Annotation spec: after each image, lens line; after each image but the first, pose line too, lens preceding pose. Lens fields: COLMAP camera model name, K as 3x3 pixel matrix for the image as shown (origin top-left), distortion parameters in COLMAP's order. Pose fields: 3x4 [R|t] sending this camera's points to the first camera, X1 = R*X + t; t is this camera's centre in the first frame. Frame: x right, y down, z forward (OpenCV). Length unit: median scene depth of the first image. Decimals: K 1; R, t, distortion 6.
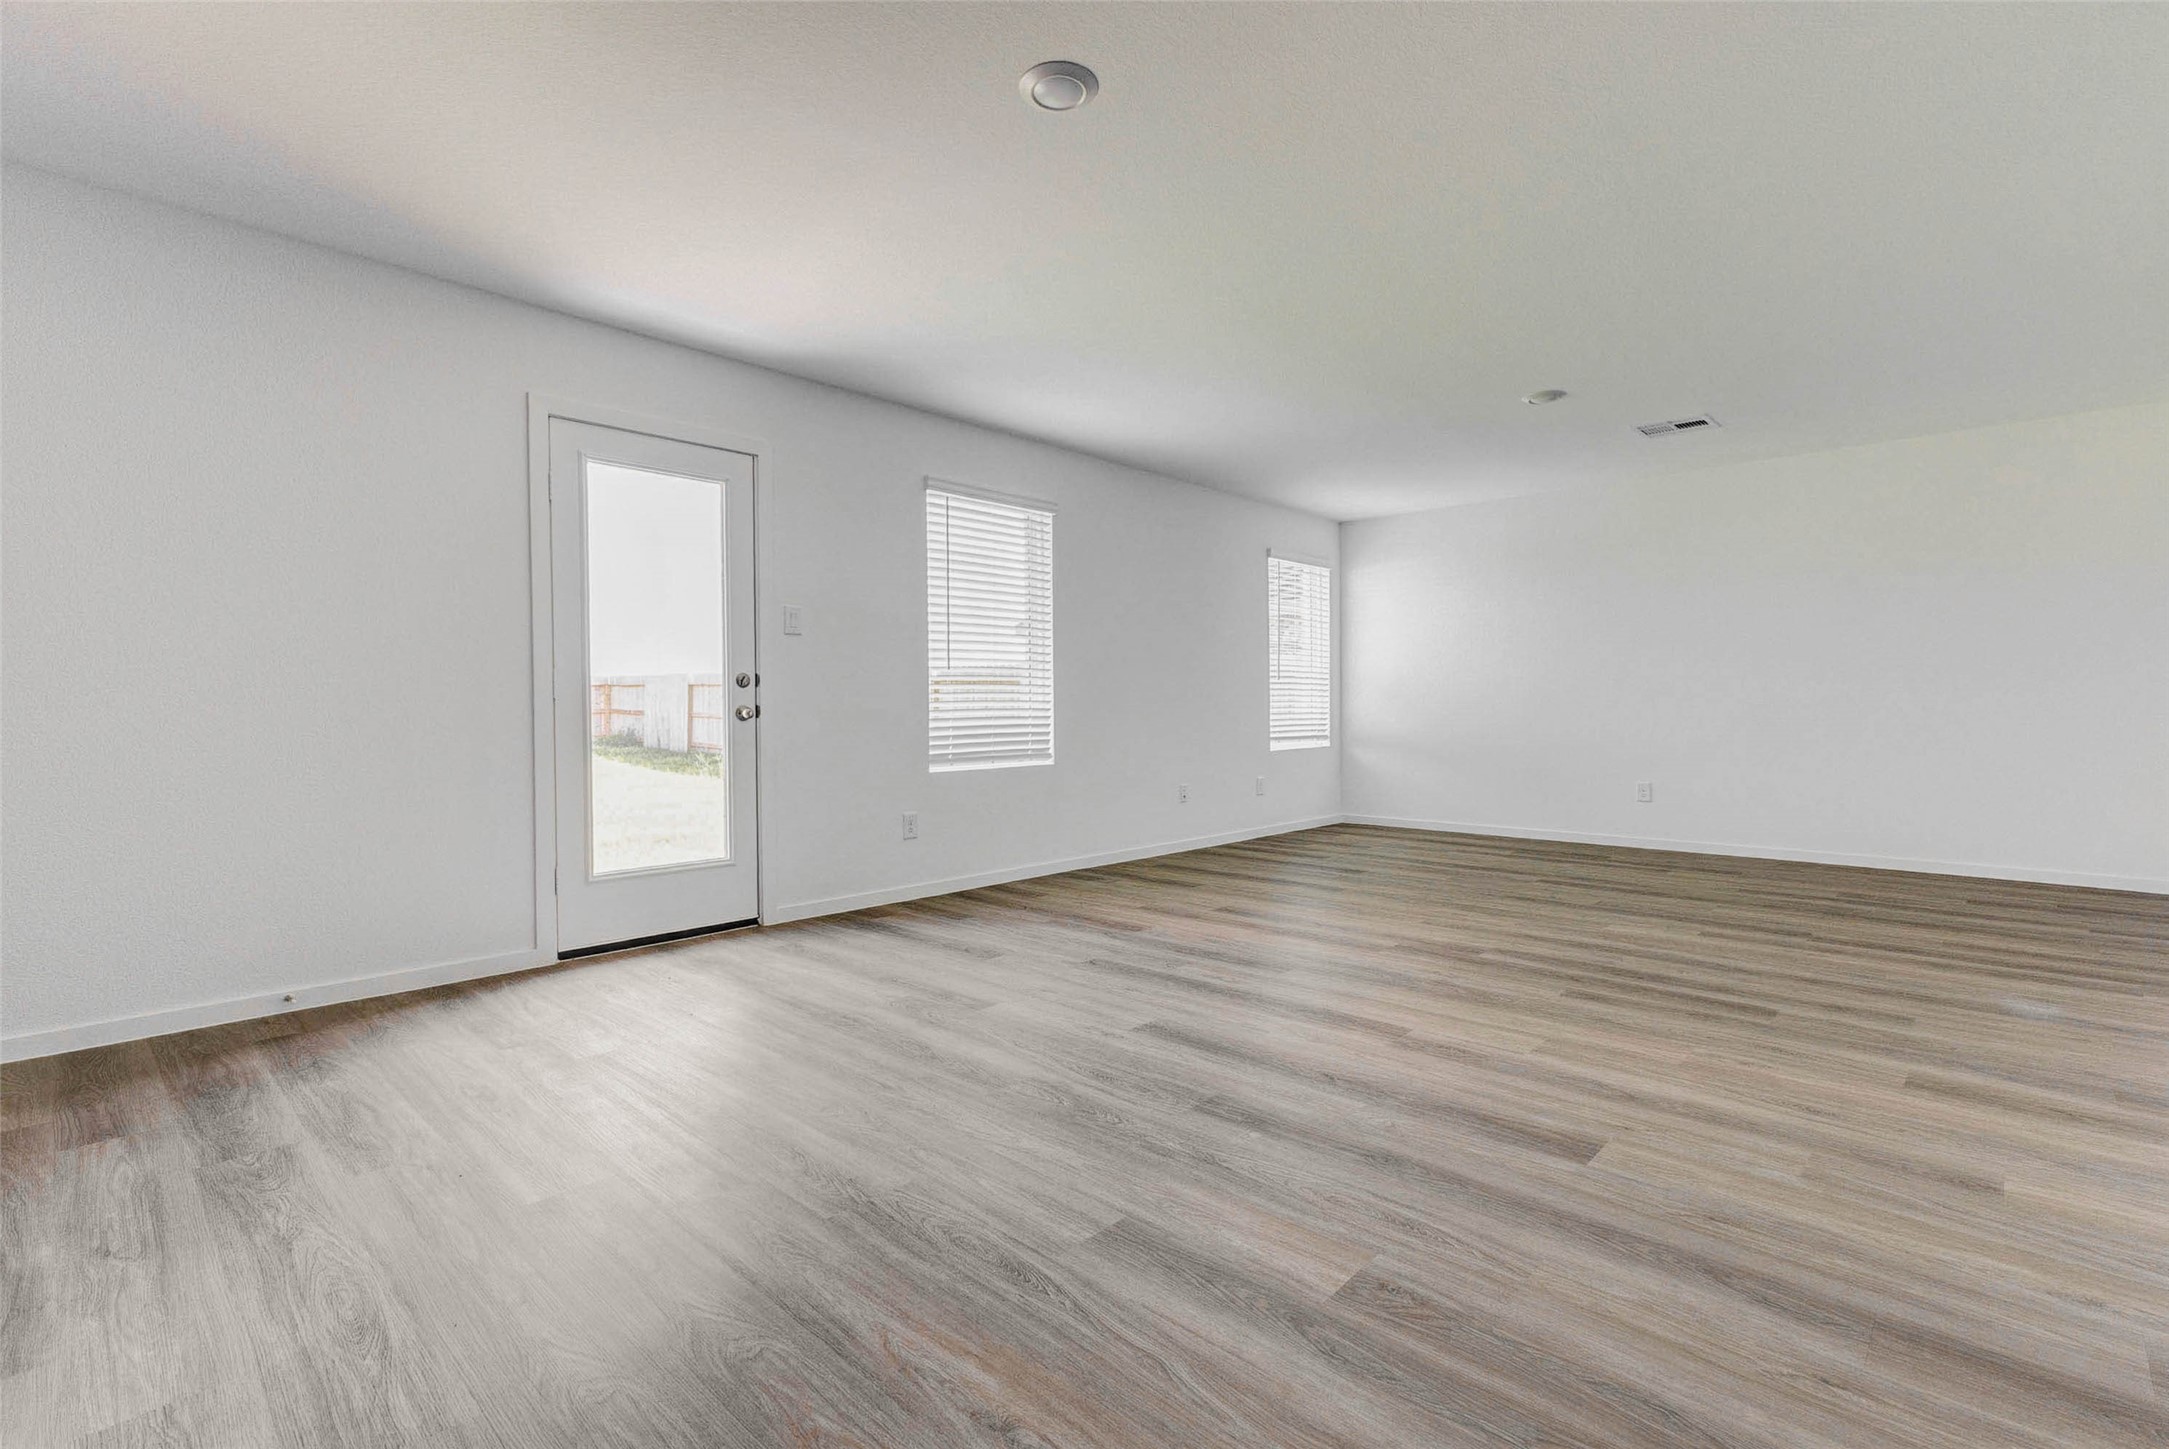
lens RADIAL K [[949.8, 0, 1085.3], [0, 949.8, 713.7], [0, 0, 1]] dist [0.004227, -0.001389]
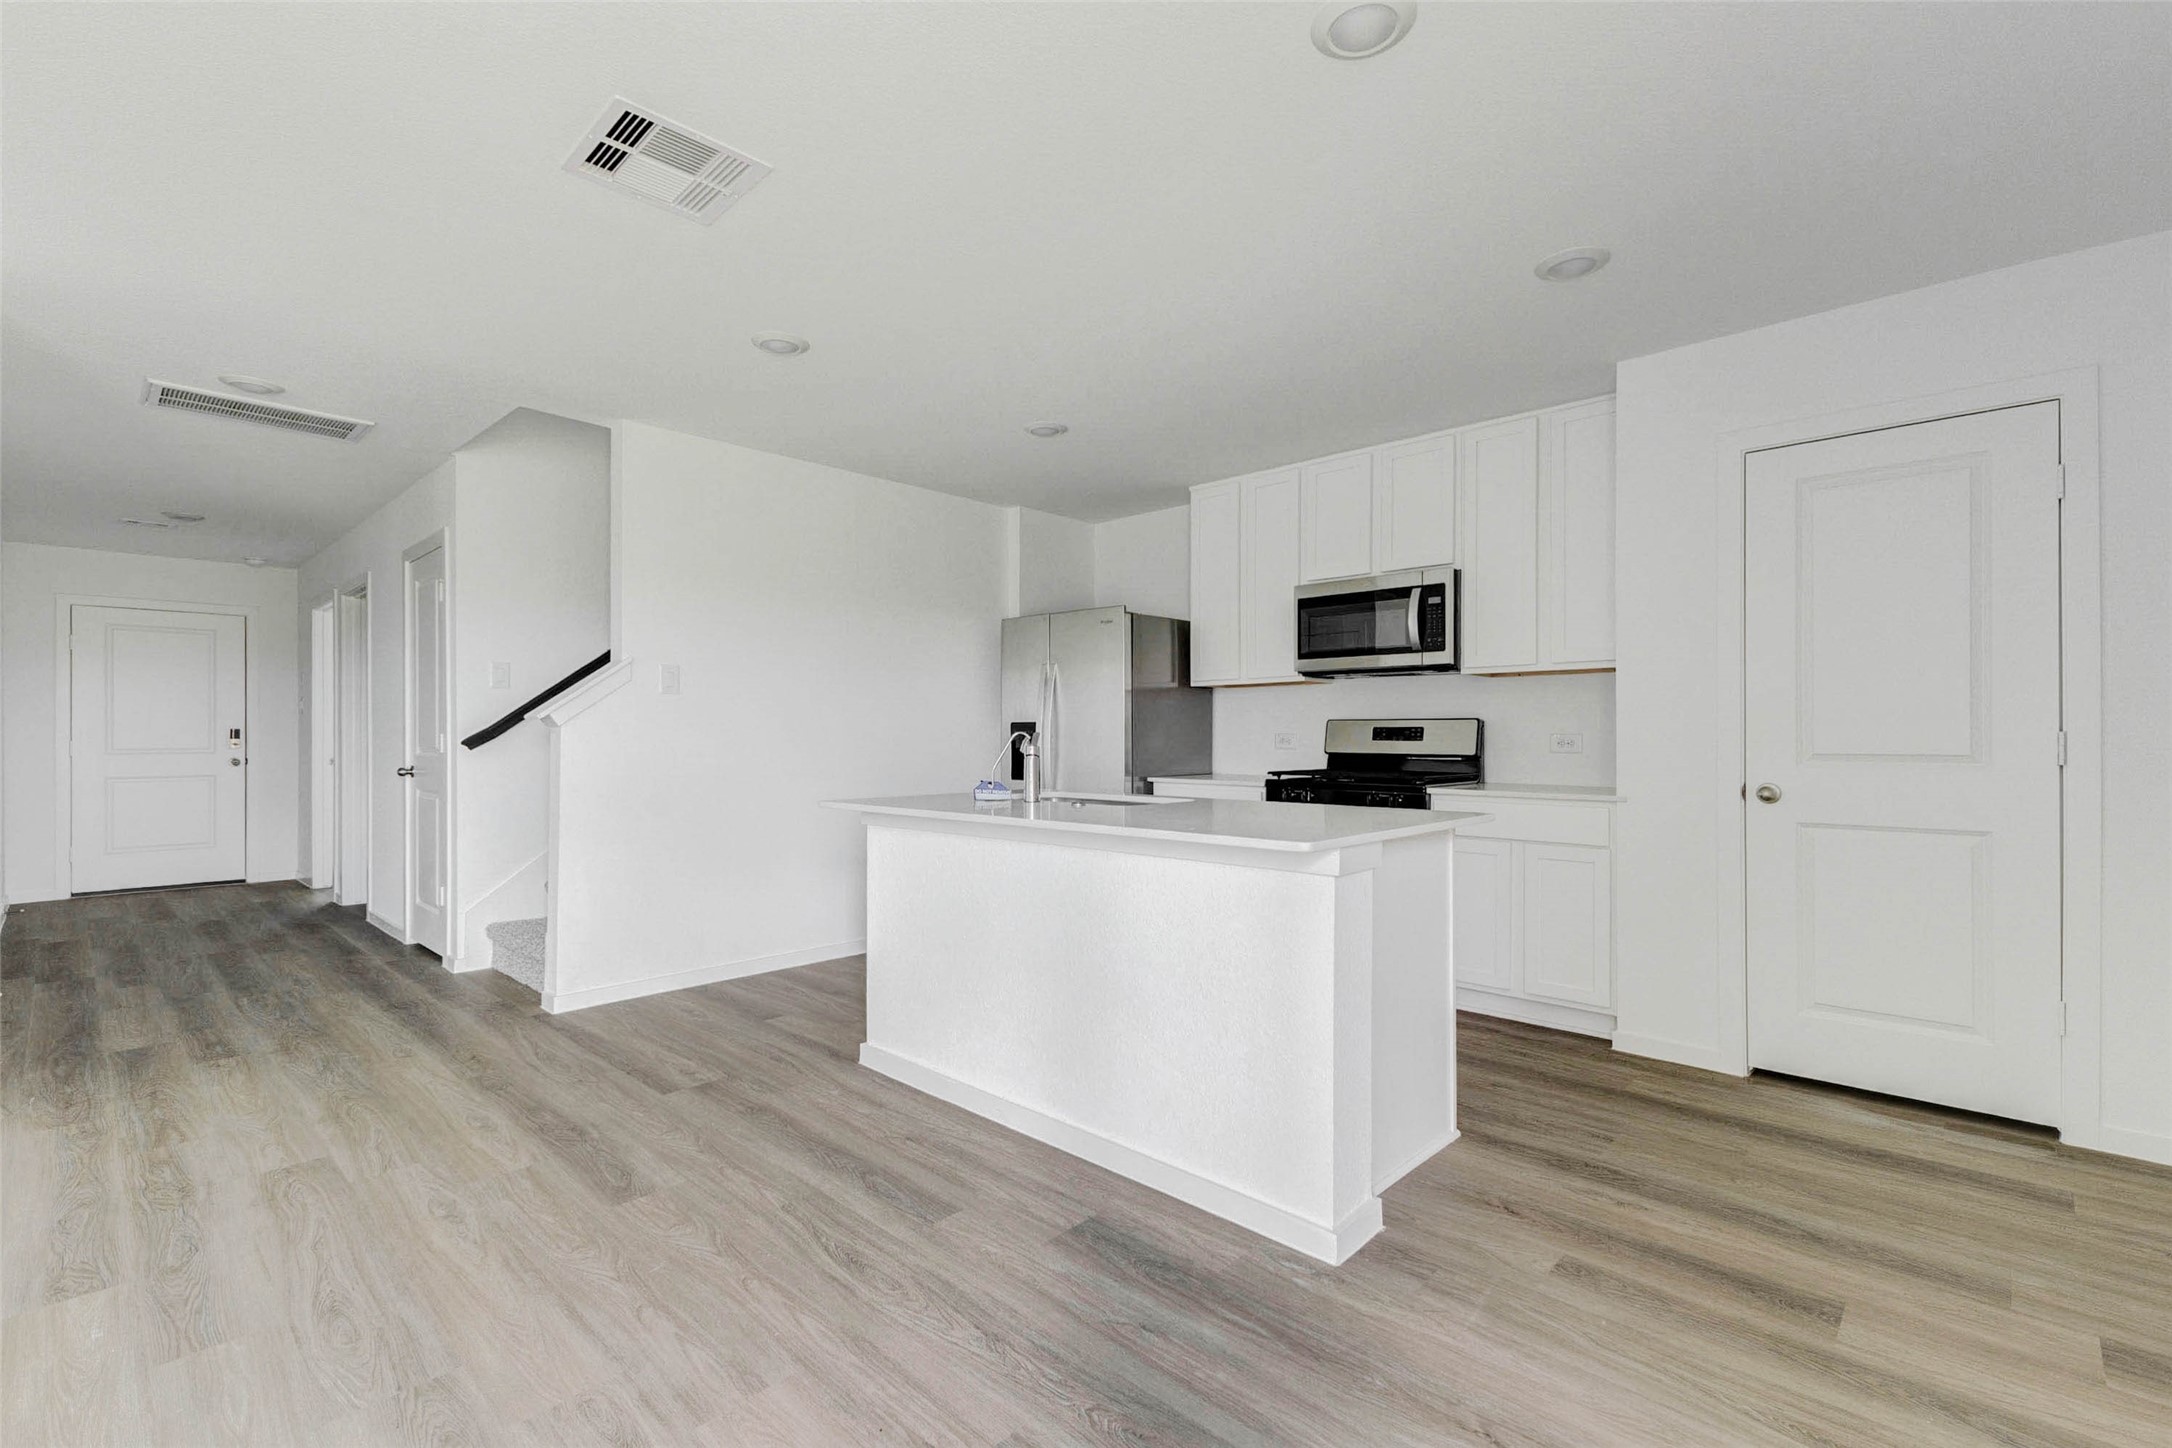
lens RADIAL K [[951.1, 0, 1083.9], [0, 951.1, 729.5], [0, 0, 1]] dist [0.004227, -0.001389]
pose [[-0.999942, 0.007333, 0.007918, -0.958644], [0.007362, 0.999966, 0.003632, -0.116112], [-0.007891, 0.003691, -0.999962, 2.054502]]
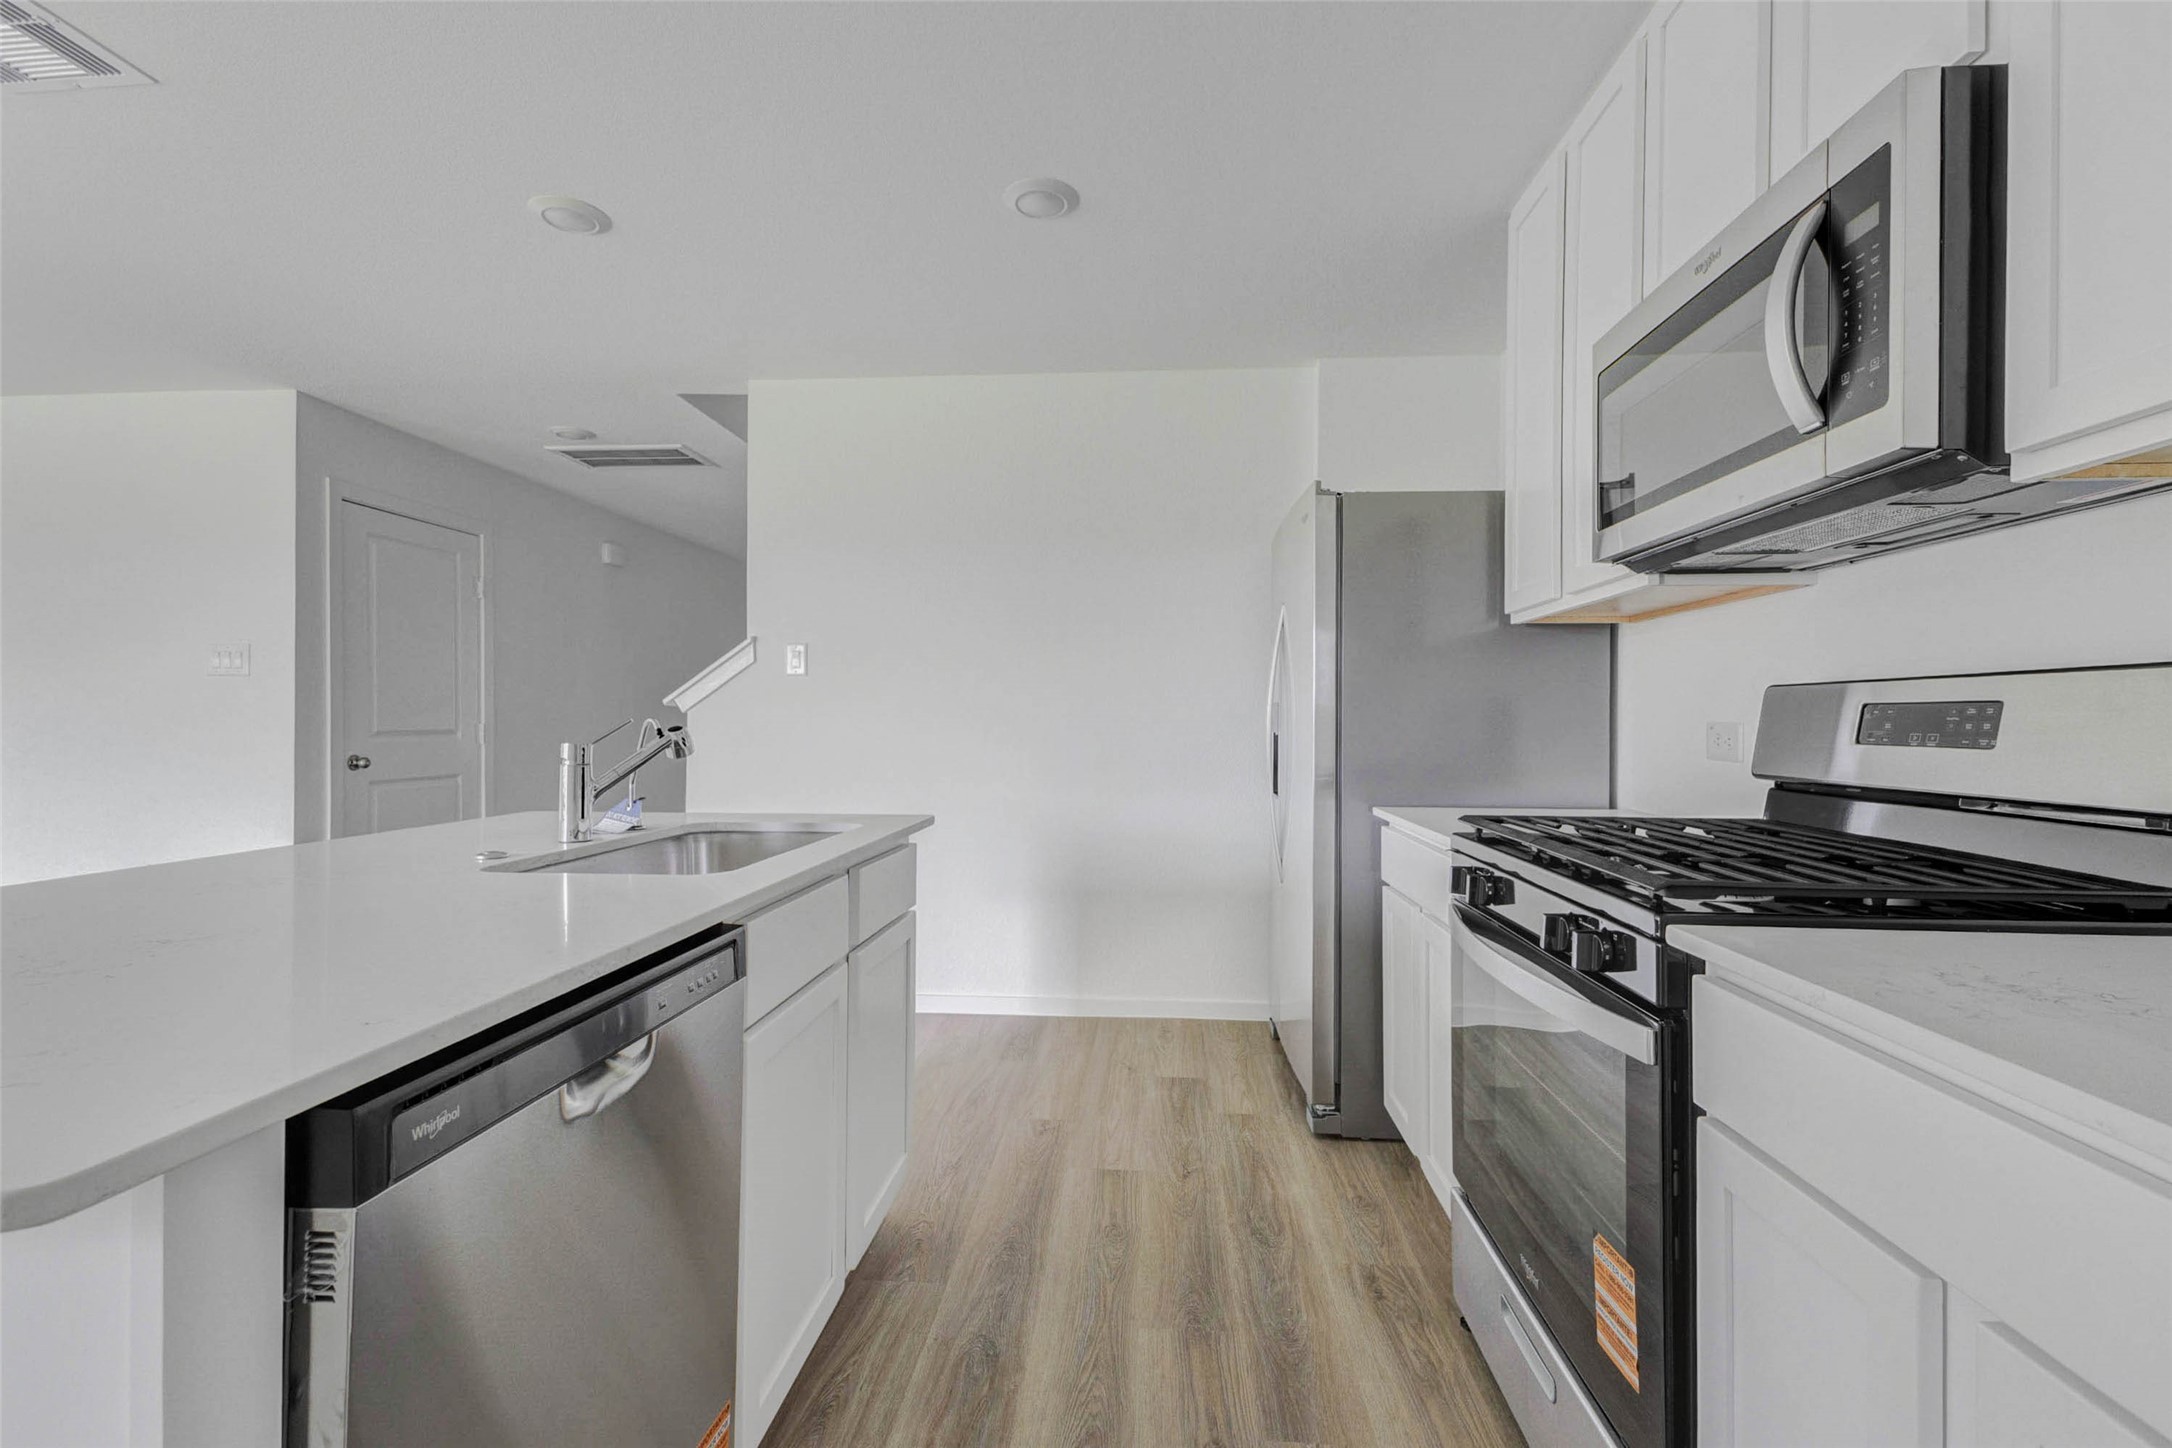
lens RADIAL K [[951.1, 0, 1094.3], [0, 951.1, 722.5], [0, 0, 1]] dist [0.004227, -0.001389]
pose [[-0.610456, 0.008312, 0.792006, -2.047108], [0.009015, 0.999953, -0.003546, -0.092008], [-0.791999, 0.004975, -0.610503, 0.408526]]
